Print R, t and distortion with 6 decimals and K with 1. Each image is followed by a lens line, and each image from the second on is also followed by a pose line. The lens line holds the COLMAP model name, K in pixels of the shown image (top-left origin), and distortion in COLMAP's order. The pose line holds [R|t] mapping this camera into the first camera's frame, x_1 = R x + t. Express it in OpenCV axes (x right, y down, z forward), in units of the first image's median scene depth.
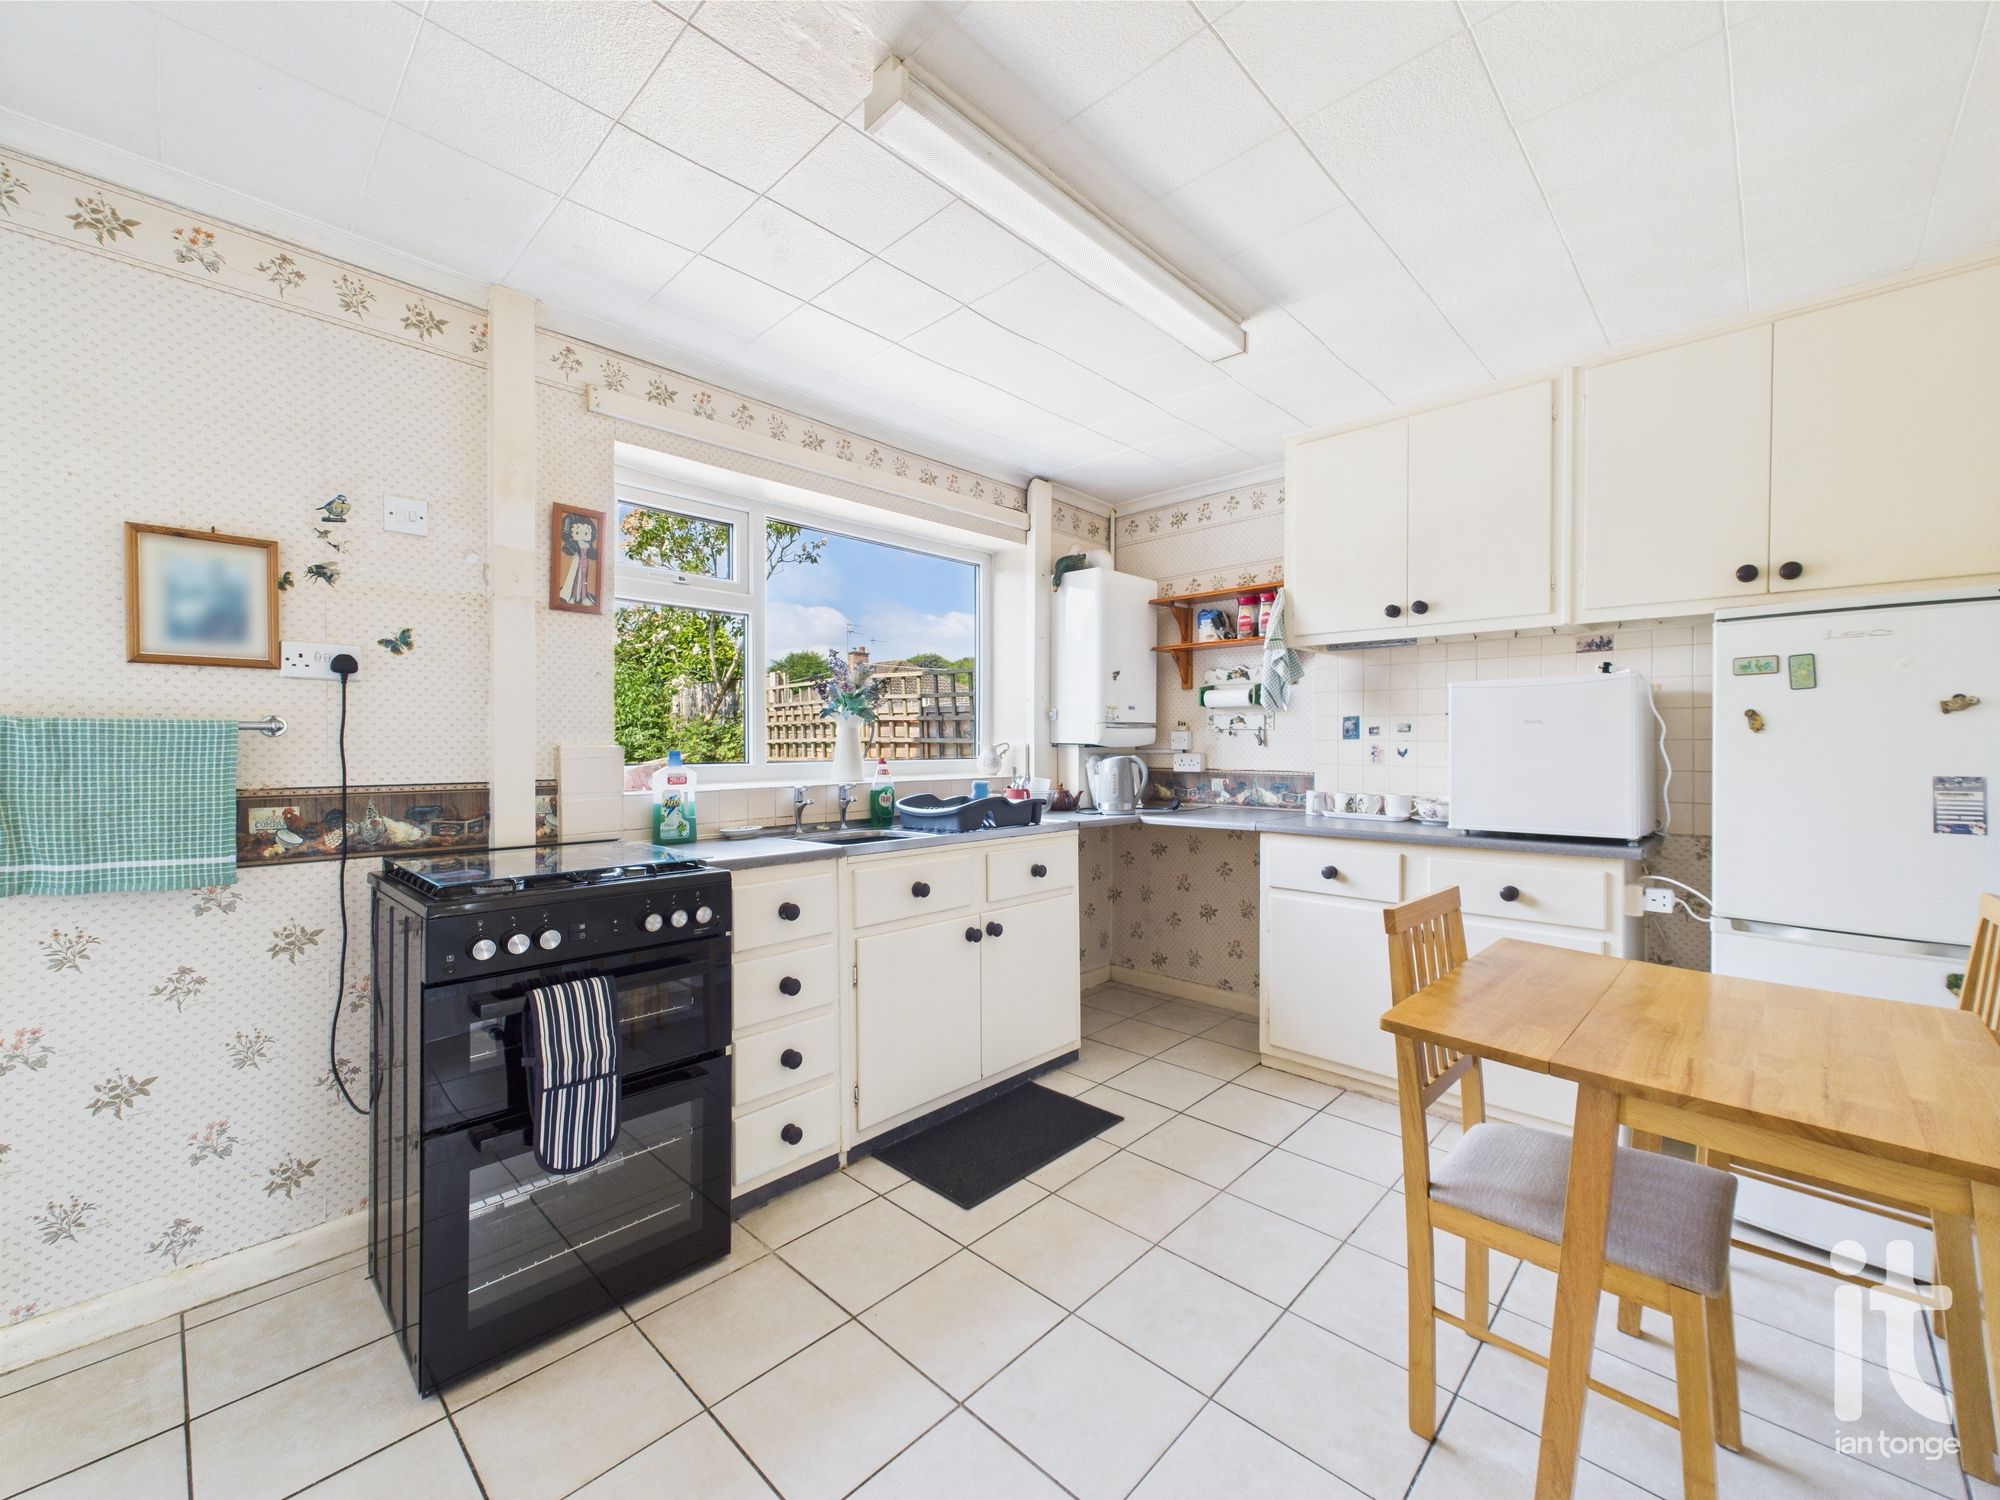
lens RADIAL K [[812.5, 0, 997.3], [0, 812.5, 746.9], [0, 0, 1]] dist [-0.001826, 0.000403]
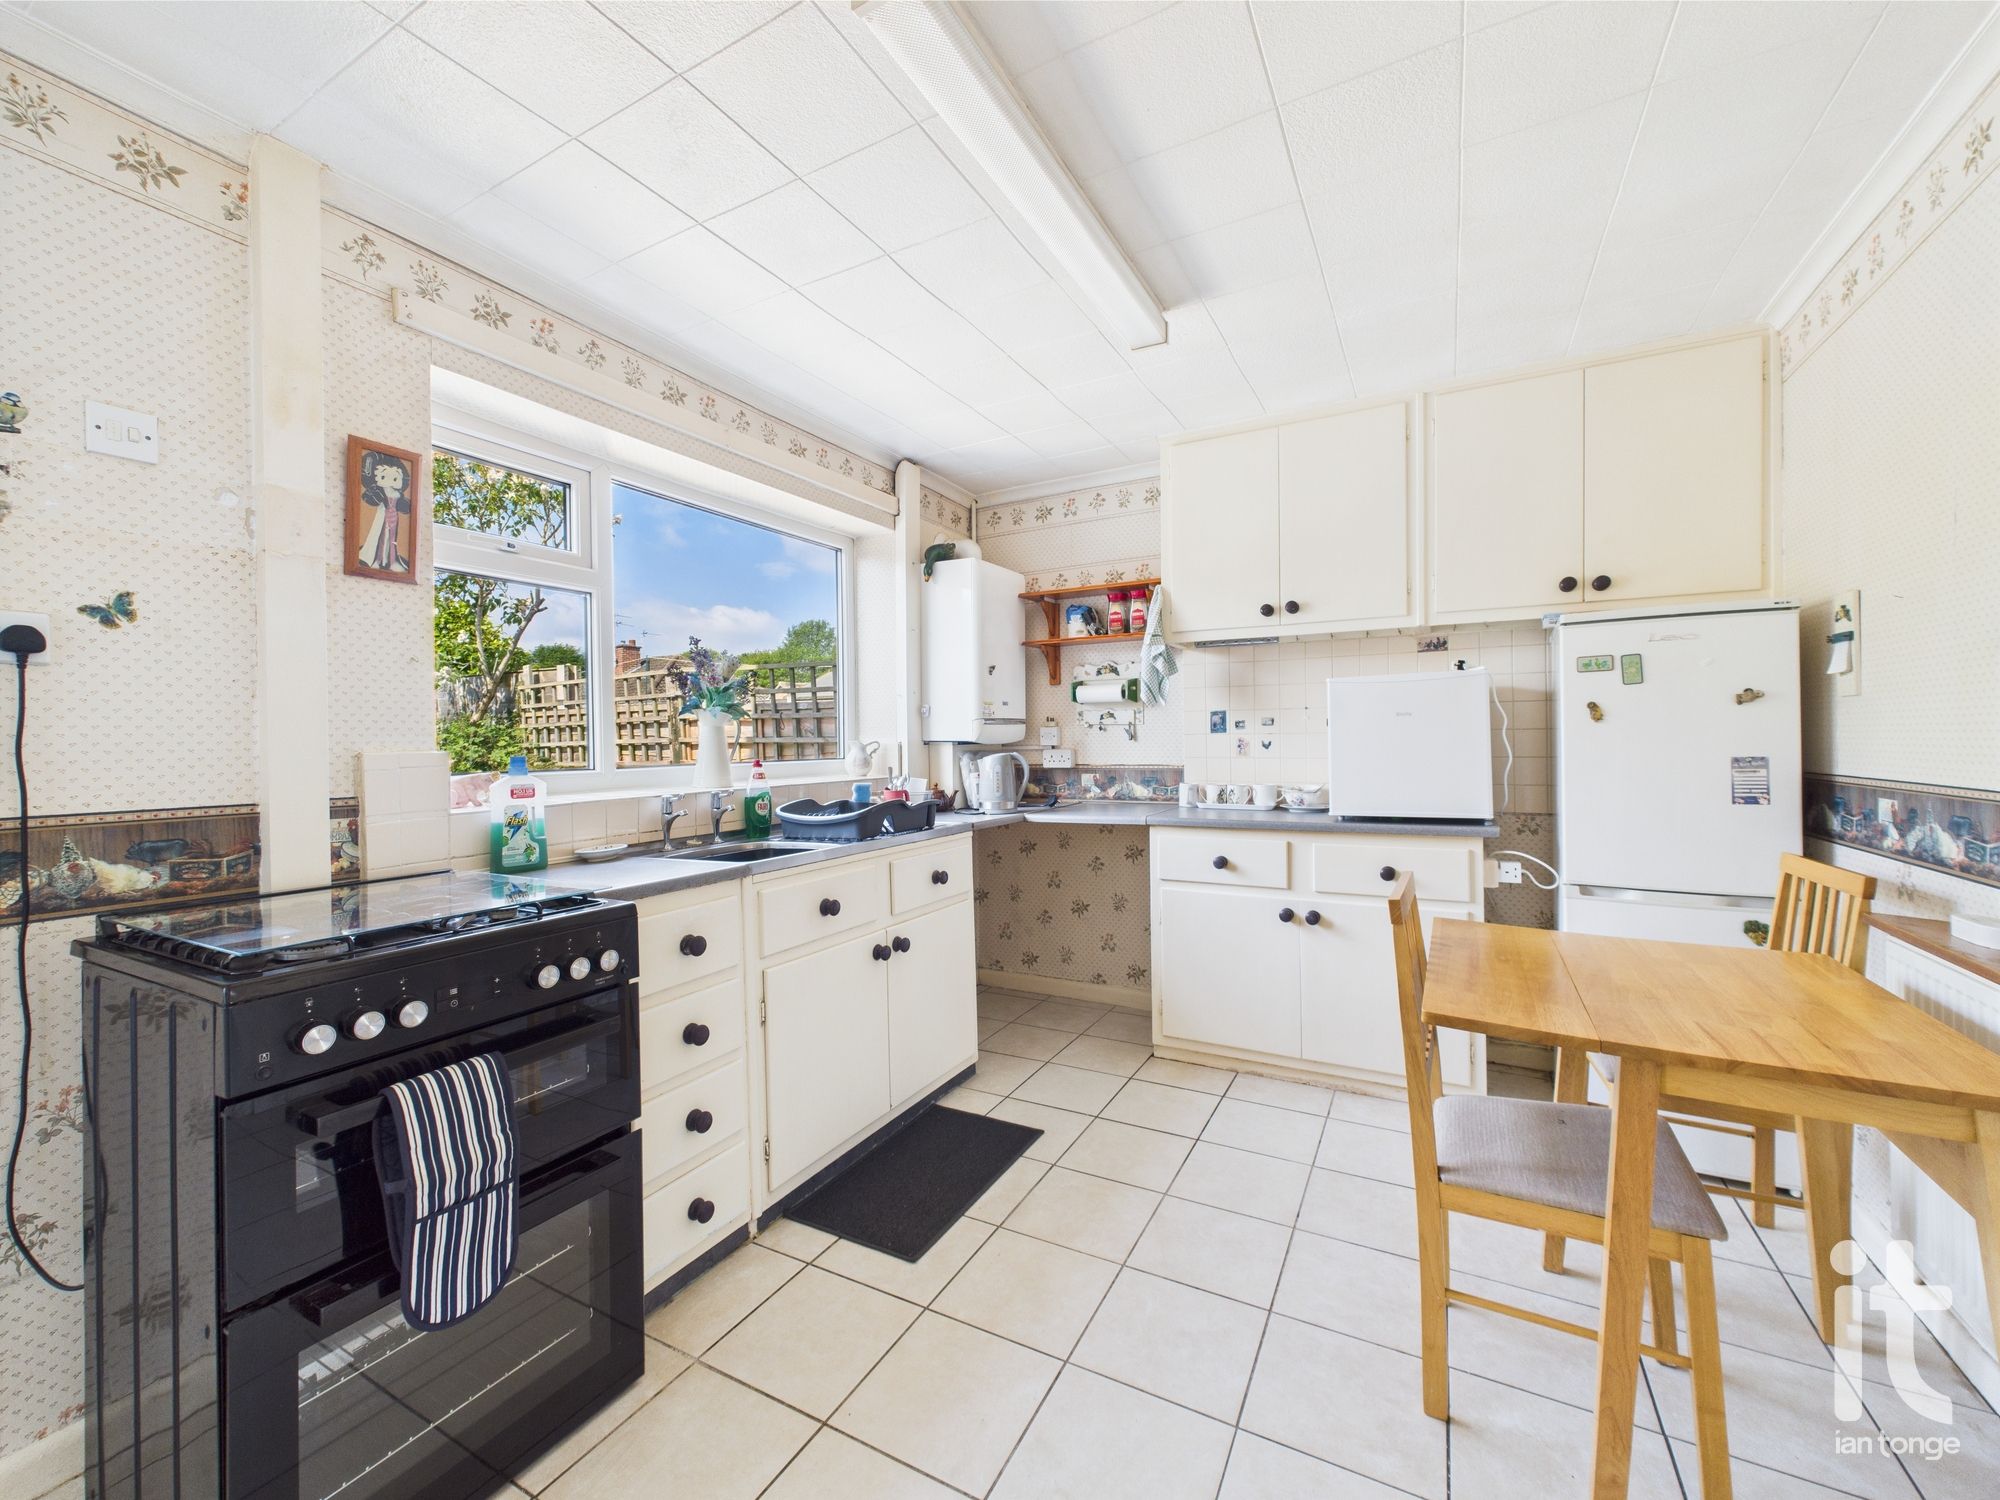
lens RADIAL K [[812.5, 0, 1000.4], [0, 812.5, 742.9], [0, 0, 1]] dist [-0.001826, 0.000403]
pose [[0.964367, -0.015169, 0.264134, -0.157176], [0.015853, 0.999874, -0.000456, -0.000850], [-0.264093, 0.004627, 0.964486, 0.099706]]
